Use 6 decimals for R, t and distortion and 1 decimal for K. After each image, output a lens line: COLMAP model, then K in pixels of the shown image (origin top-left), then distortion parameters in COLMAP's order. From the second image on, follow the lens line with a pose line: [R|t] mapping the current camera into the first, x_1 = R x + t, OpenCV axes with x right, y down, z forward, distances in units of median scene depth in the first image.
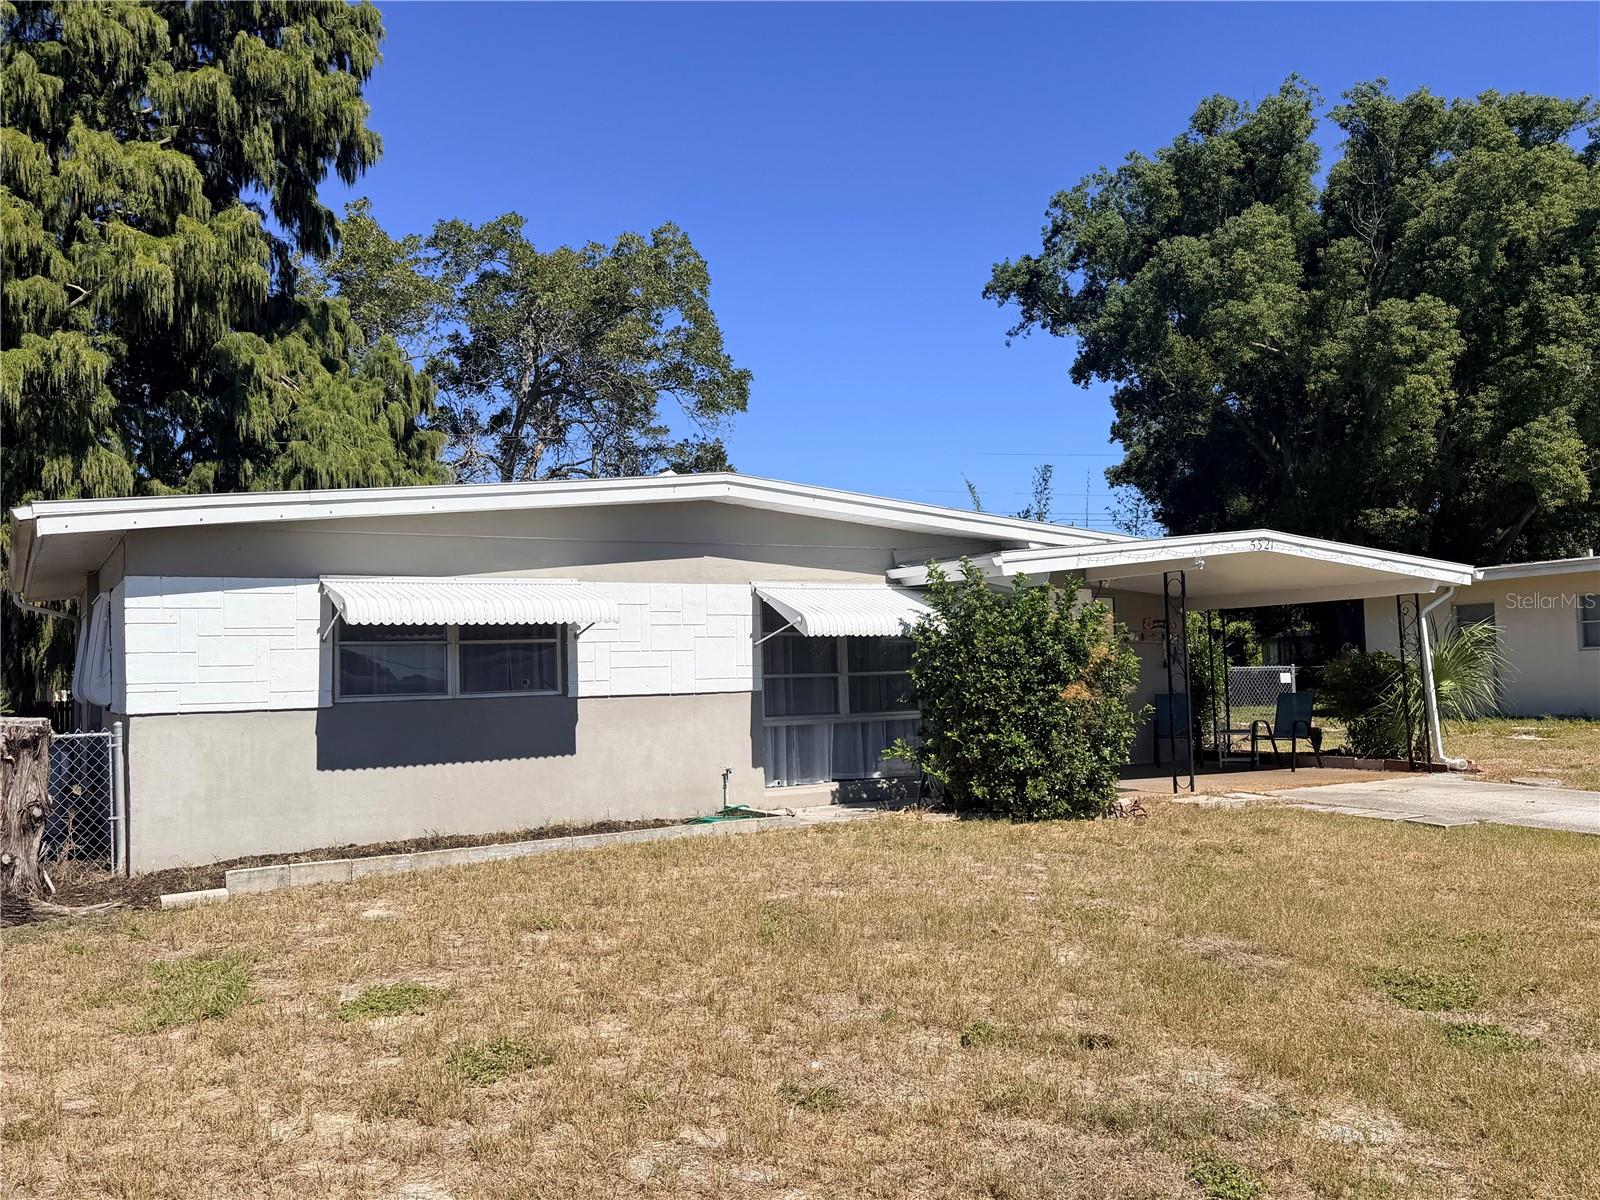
lens RADIAL K [[1346.4, 0, 800.0], [0, 1346.4, 600.0], [0, 0, 1]] dist [0.004893, -0.002768]
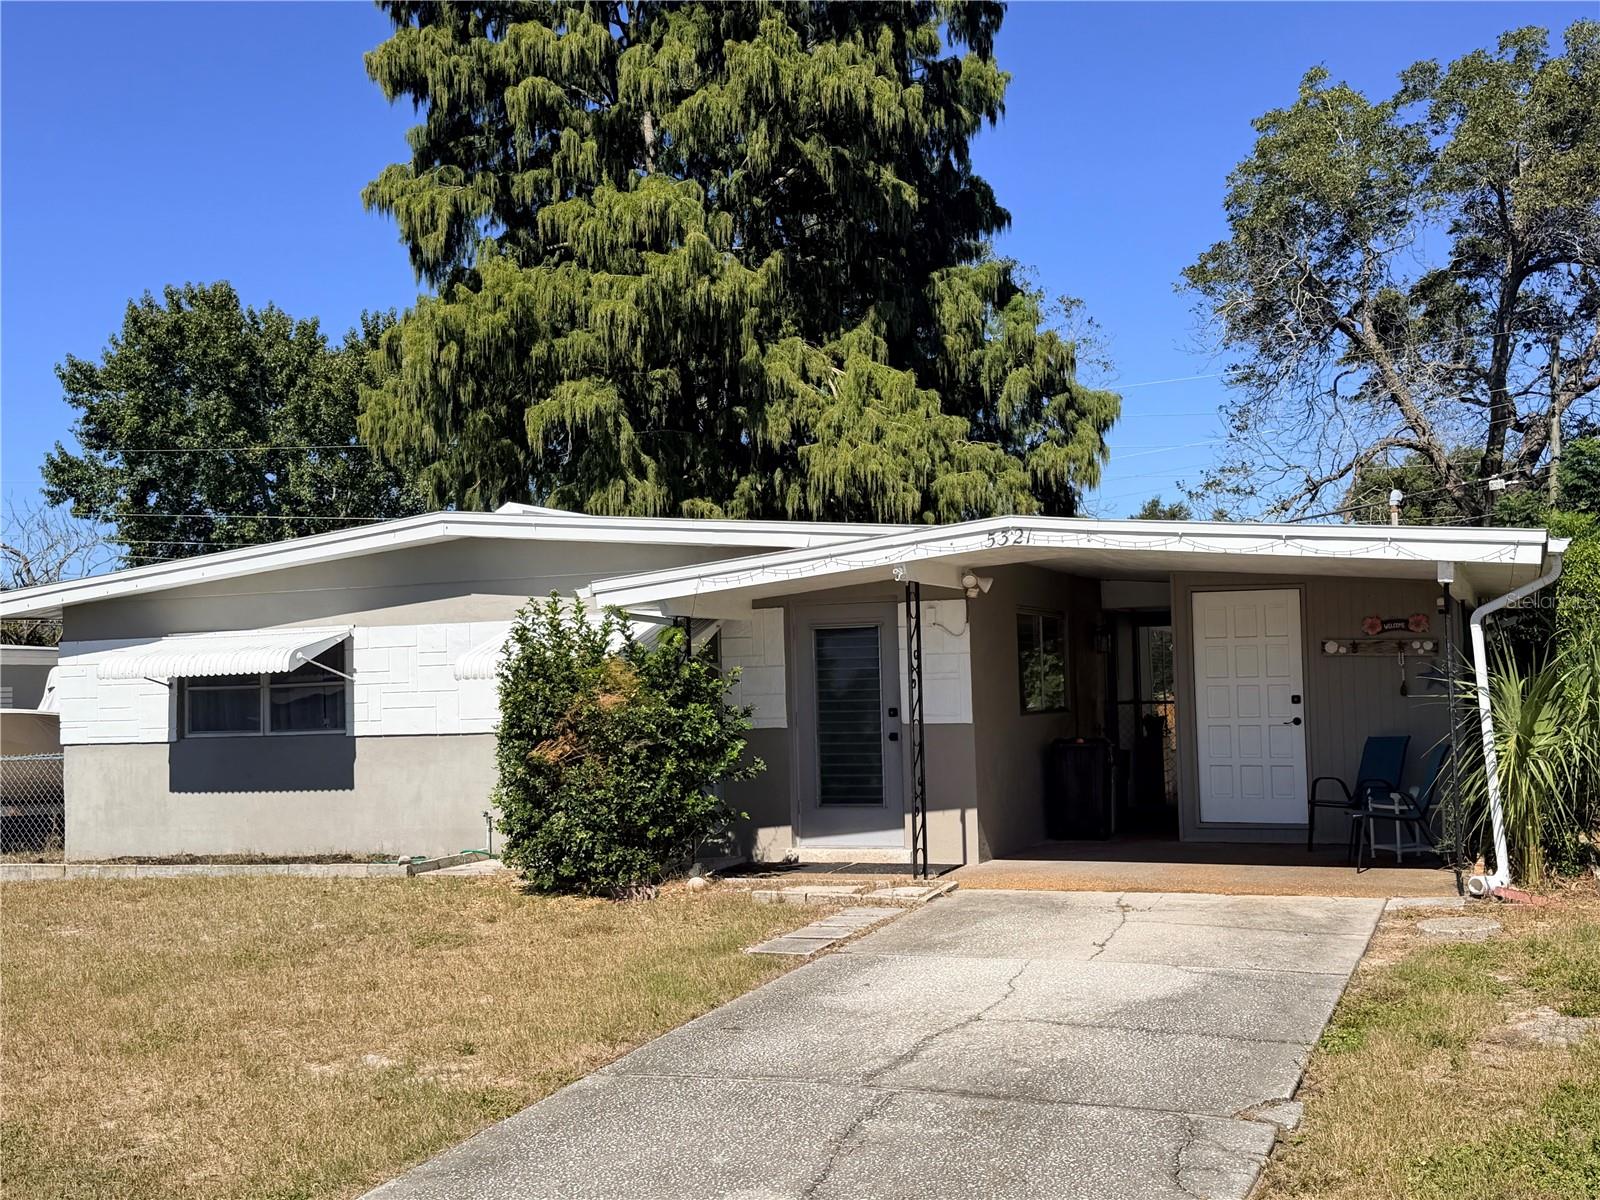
lens RADIAL K [[1761.4, 0, 800.0], [0, 1761.4, 600.0], [0, 0, 1]] dist [-0.005529, -0.006371]
pose [[0.611371, -0.031597, -0.790713, 1.176093], [0.058604, 0.998267, 0.005421, -0.023853], [0.789171, -0.049653, 0.612163, 0.424916]]
